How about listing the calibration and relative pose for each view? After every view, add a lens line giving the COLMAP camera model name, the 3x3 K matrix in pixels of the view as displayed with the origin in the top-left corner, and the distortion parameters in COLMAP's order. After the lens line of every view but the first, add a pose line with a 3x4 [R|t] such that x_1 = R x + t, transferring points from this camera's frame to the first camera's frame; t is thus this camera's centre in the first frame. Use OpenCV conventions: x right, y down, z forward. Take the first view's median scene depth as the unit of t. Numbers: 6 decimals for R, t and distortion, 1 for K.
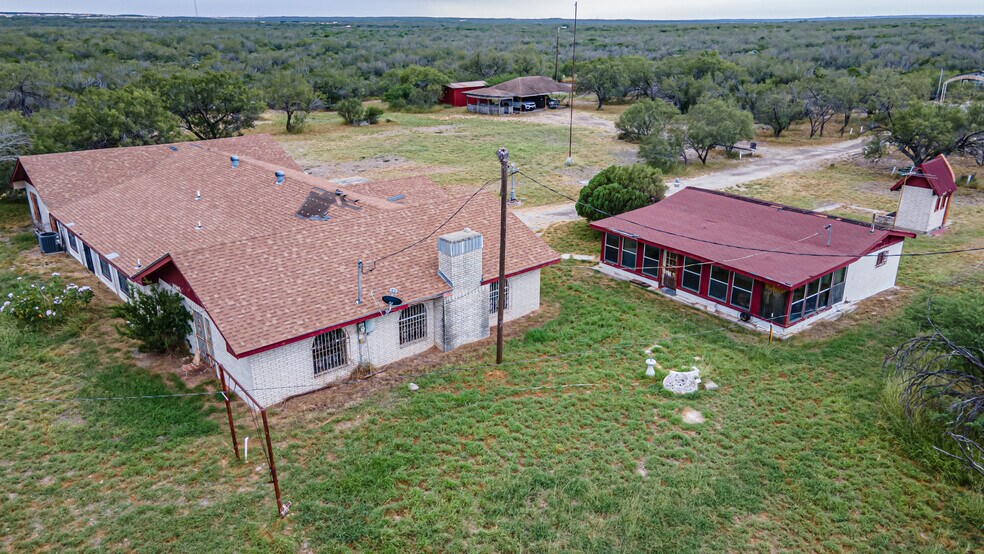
lens RADIAL K [[718.1, 0, 492.0], [0, 718.1, 277.0], [0, 0, 1]] dist [0.013325, 0.059535]
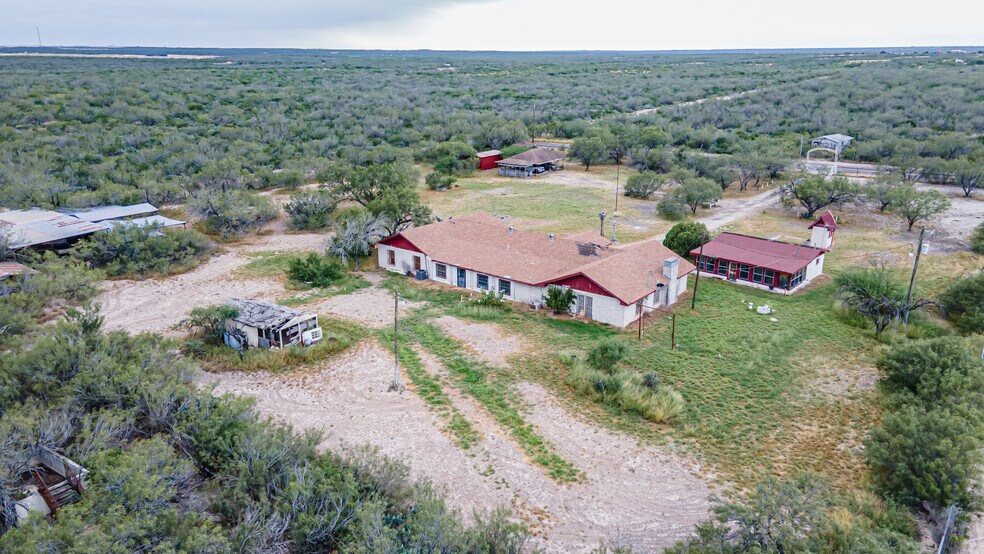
lens RADIAL K [[718.1, 0, 492.0], [0, 718.1, 277.0], [0, 0, 1]] dist [0.013325, 0.059535]
pose [[0.984952, -0.053008, 0.164497, -0.890862], [0.059364, 0.997659, -0.033958, 0.042313], [-0.162311, 0.043213, 0.985793, -1.132825]]
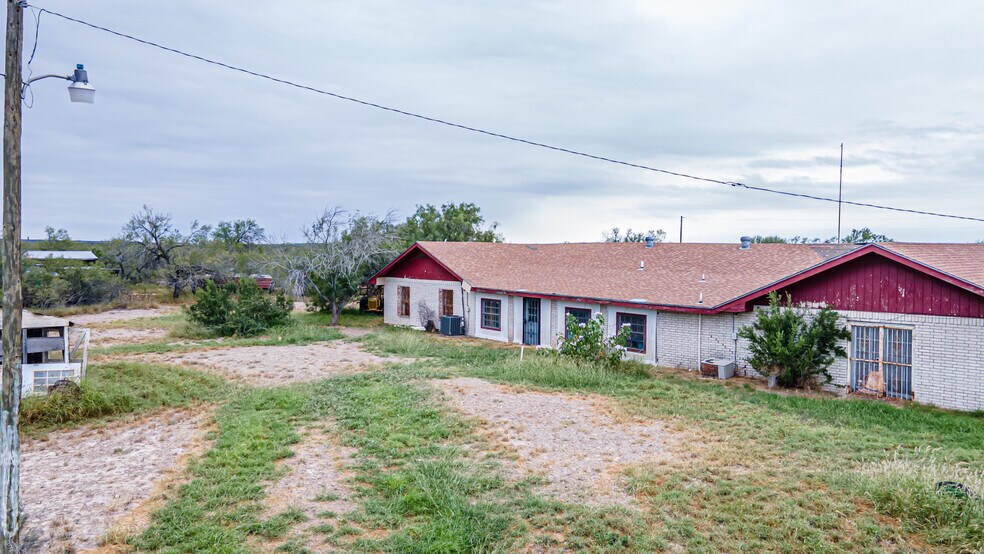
lens RADIAL K [[718.1, 0, 492.0], [0, 718.1, 277.0], [0, 0, 1]] dist [0.013325, 0.059535]
pose [[0.999795, 0.007640, -0.018741, -0.650952], [-0.012905, 0.953984, -0.299580, 0.197725], [0.015590, 0.299760, 0.953887, 0.148572]]
